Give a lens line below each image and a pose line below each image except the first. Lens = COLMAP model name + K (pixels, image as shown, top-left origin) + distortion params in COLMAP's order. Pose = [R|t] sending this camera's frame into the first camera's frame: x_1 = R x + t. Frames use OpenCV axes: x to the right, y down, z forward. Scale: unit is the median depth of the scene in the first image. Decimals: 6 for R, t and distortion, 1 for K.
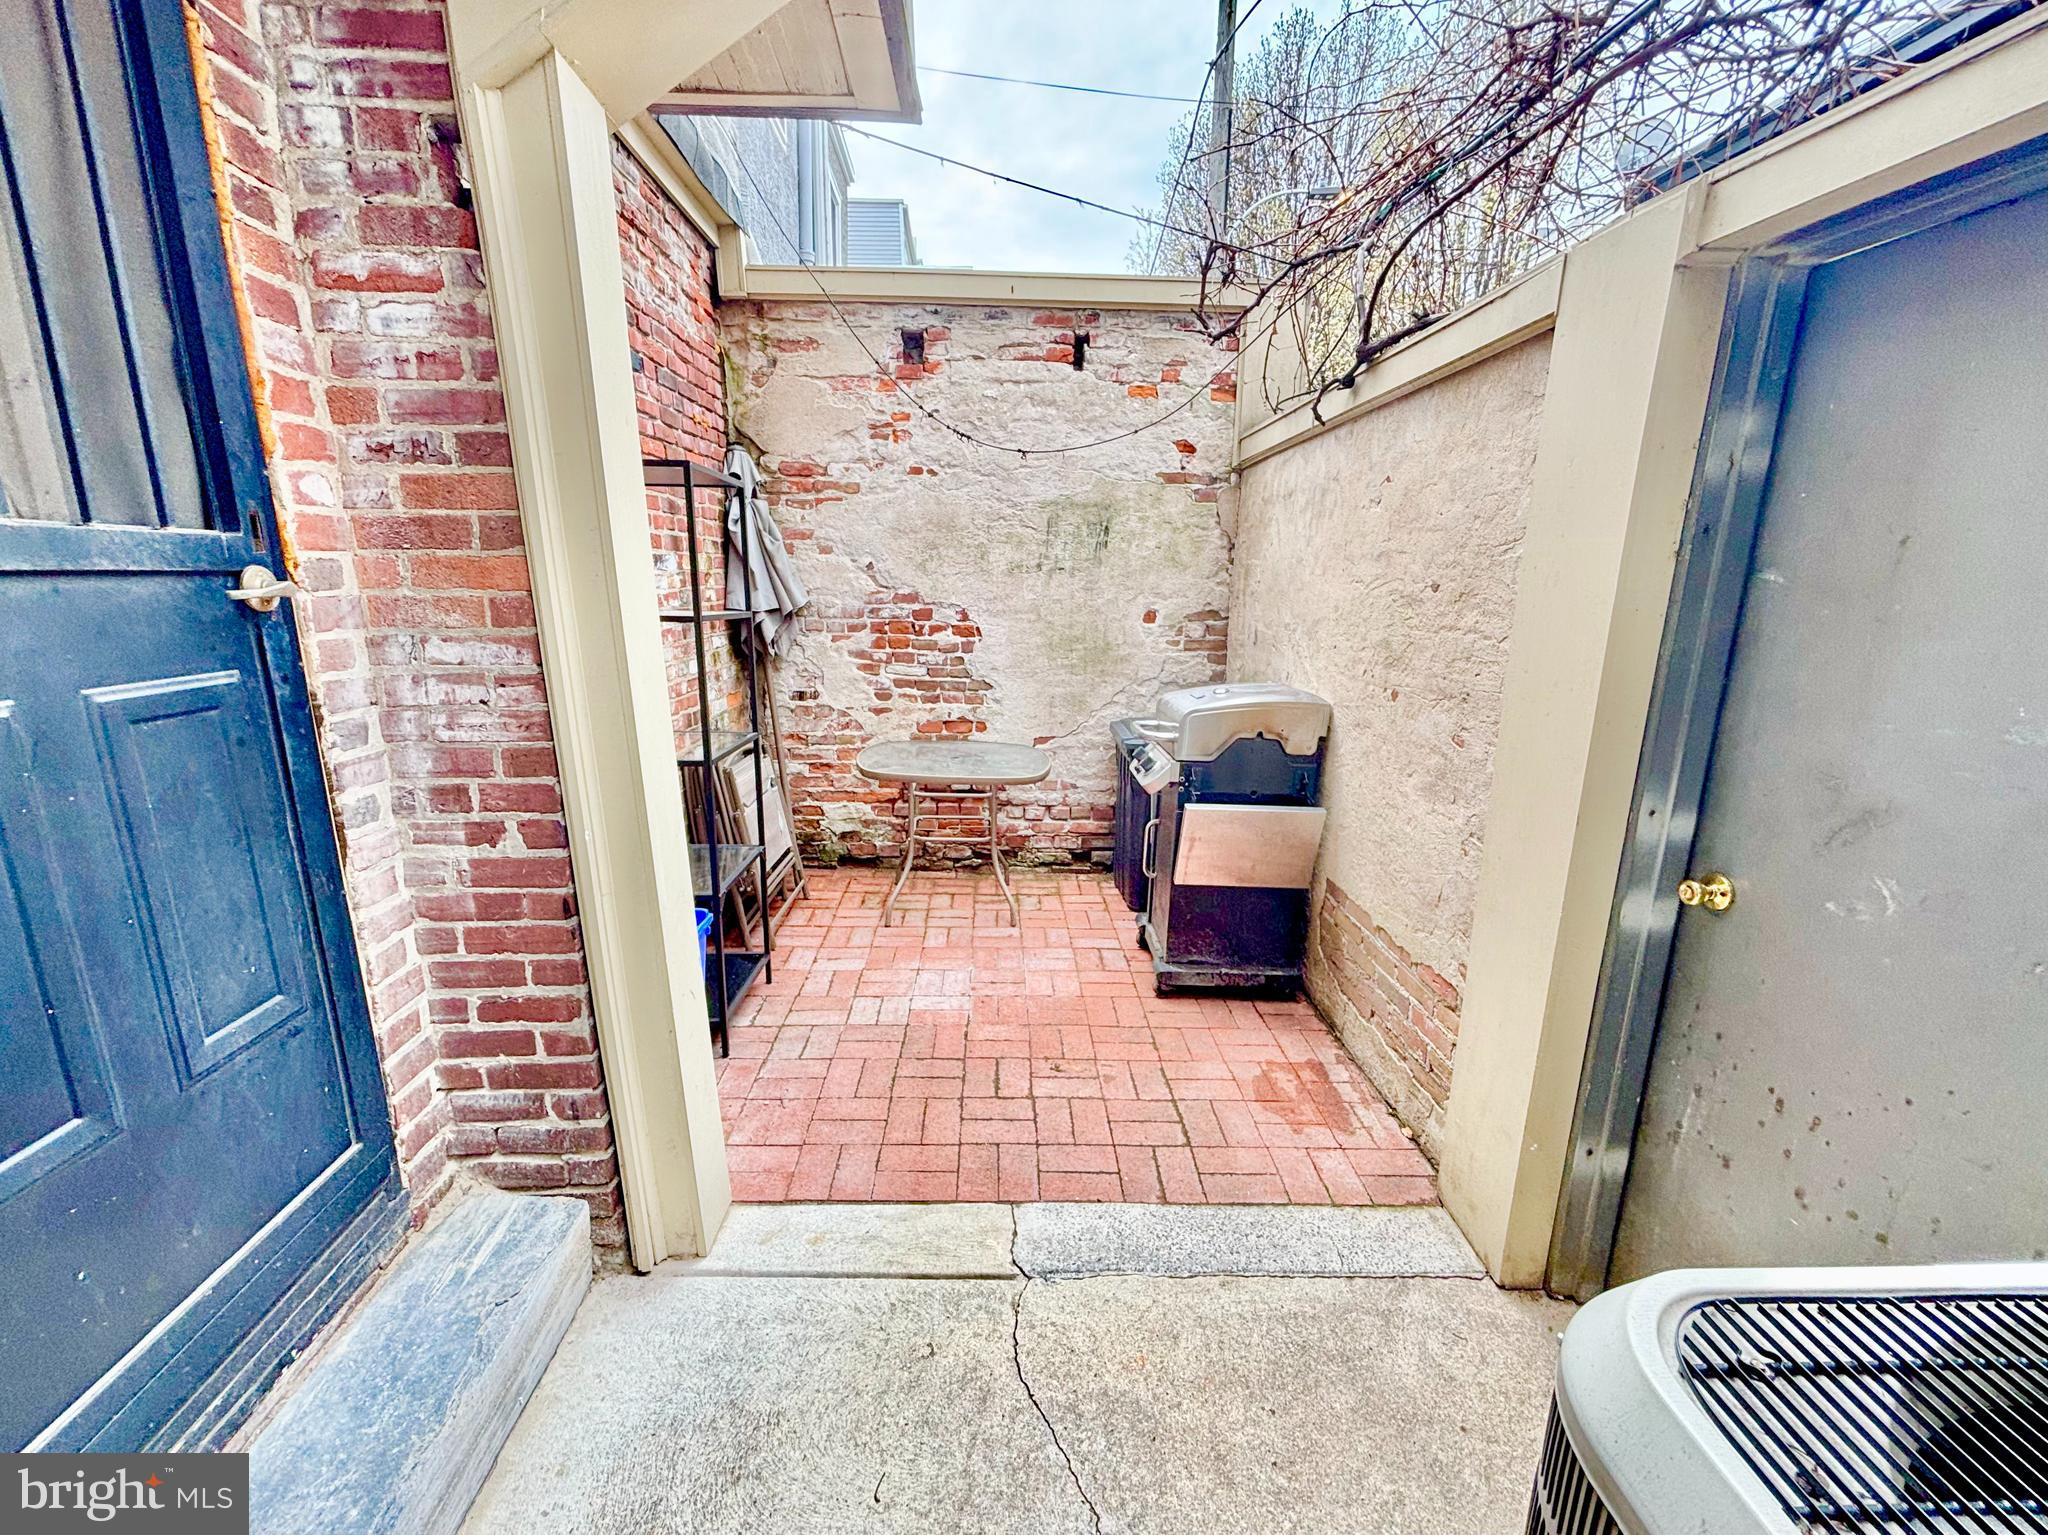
lens RADIAL K [[856.2, 0, 1018.6], [0, 856.2, 778.1], [0, 0, 1]] dist [-0.001674, -0.002965]
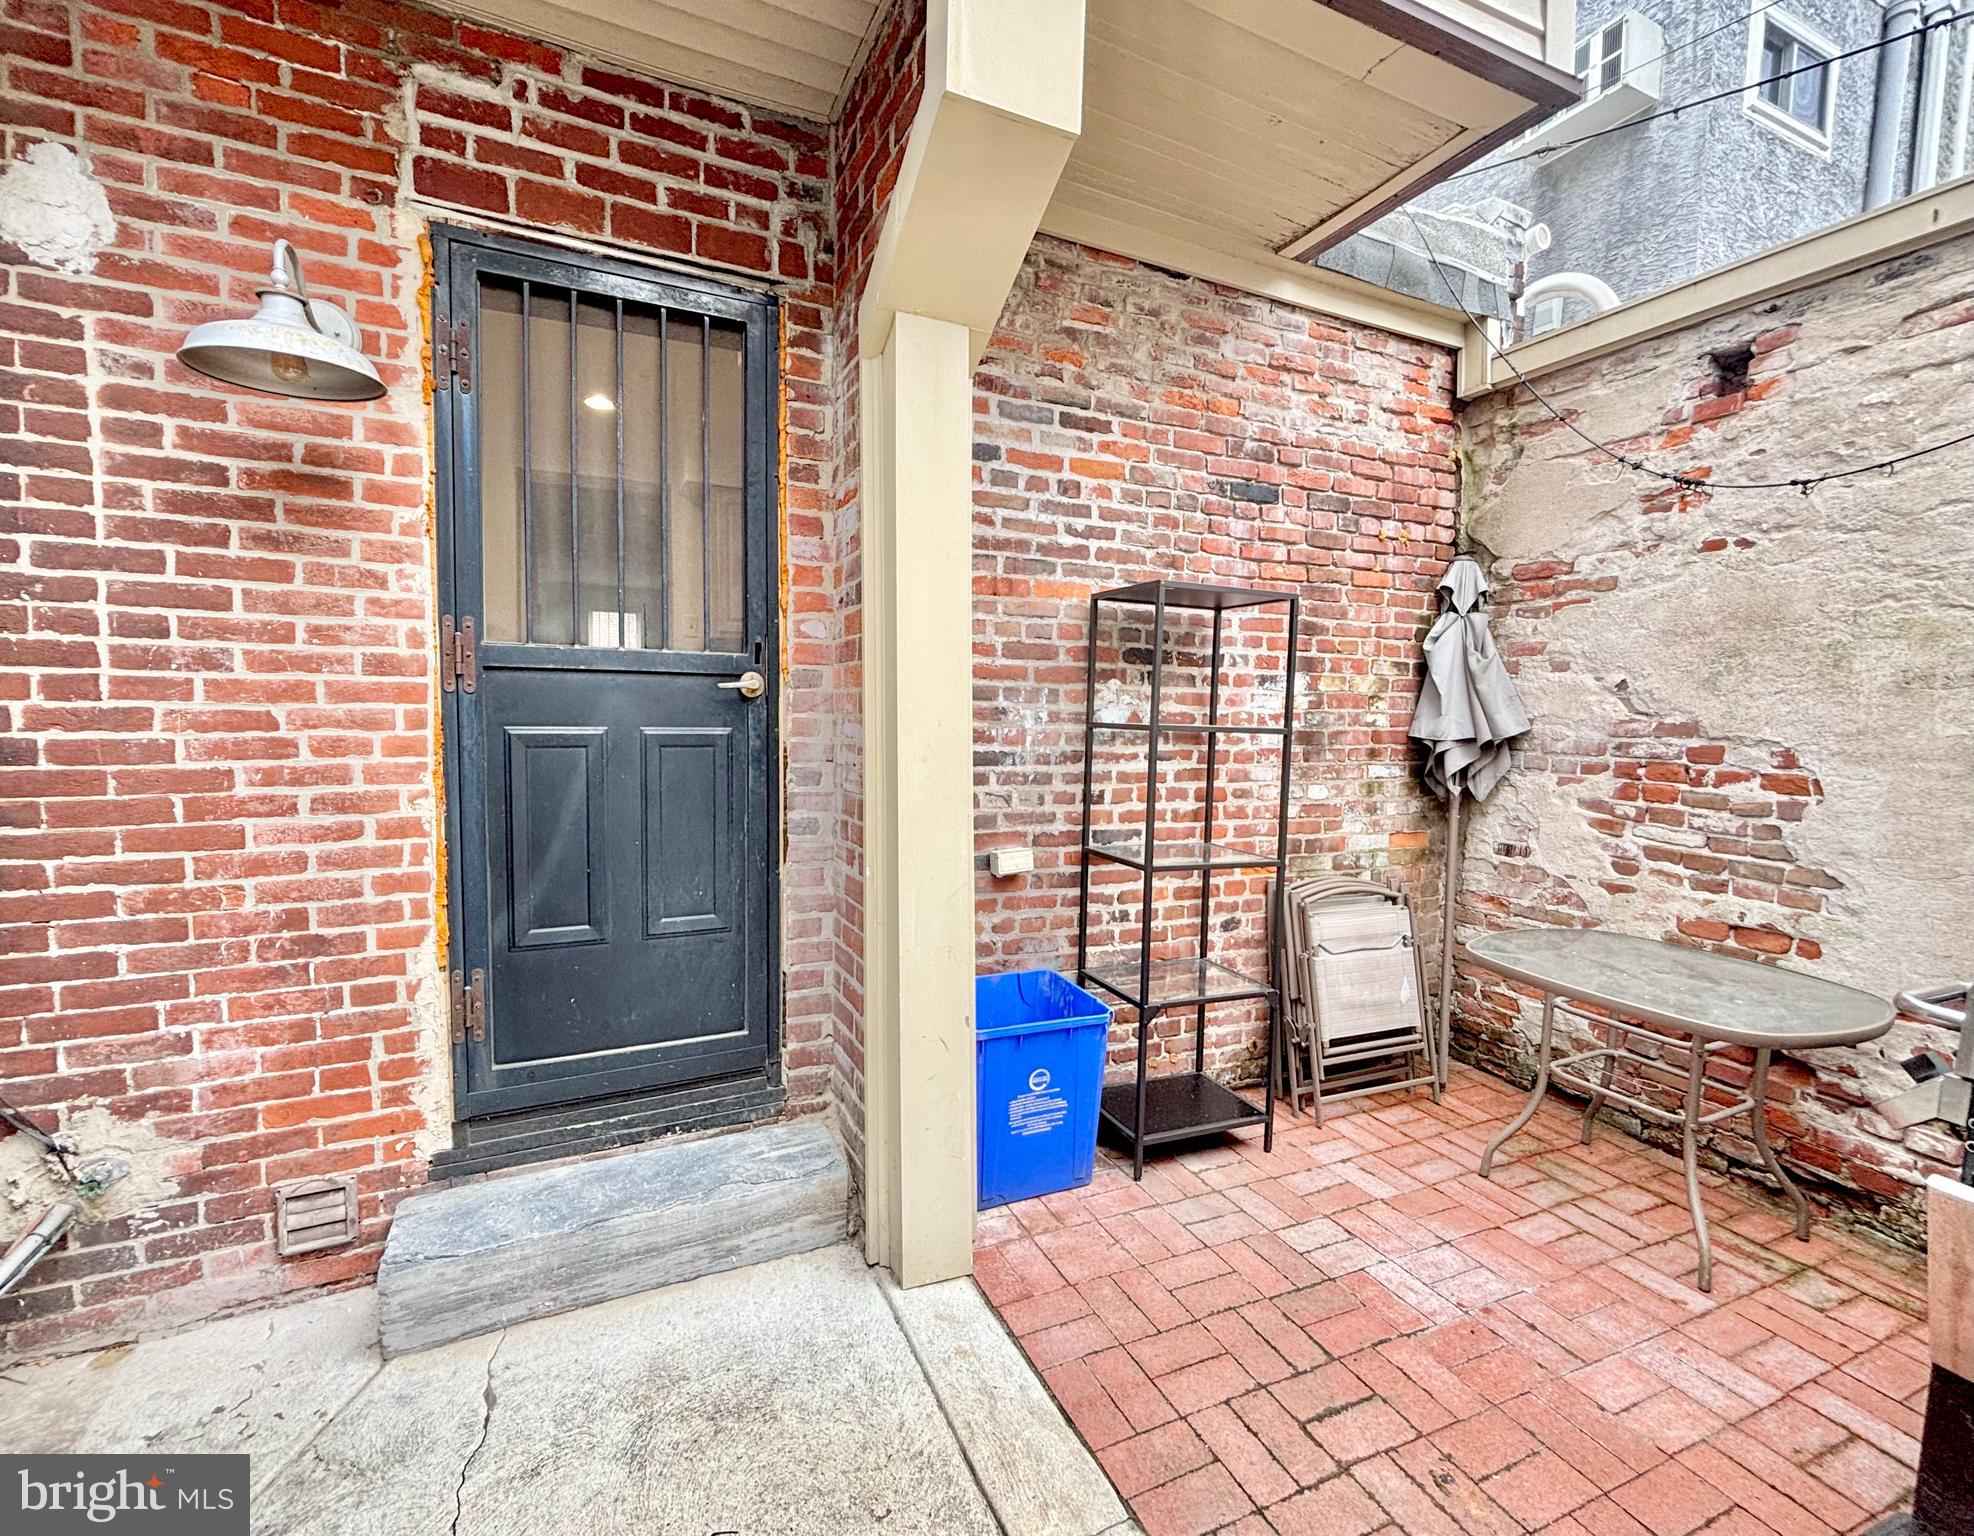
lens RADIAL K [[854.8, 0, 935.1], [0, 854.8, 770.4], [0, 0, 1]] dist [-0.002733, 0.001484]
pose [[0.359521, 0.061240, -0.931125, 0.297177], [-0.229274, 0.973053, -0.024529, -0.029672], [0.904532, 0.222301, 0.363873, 0.241048]]
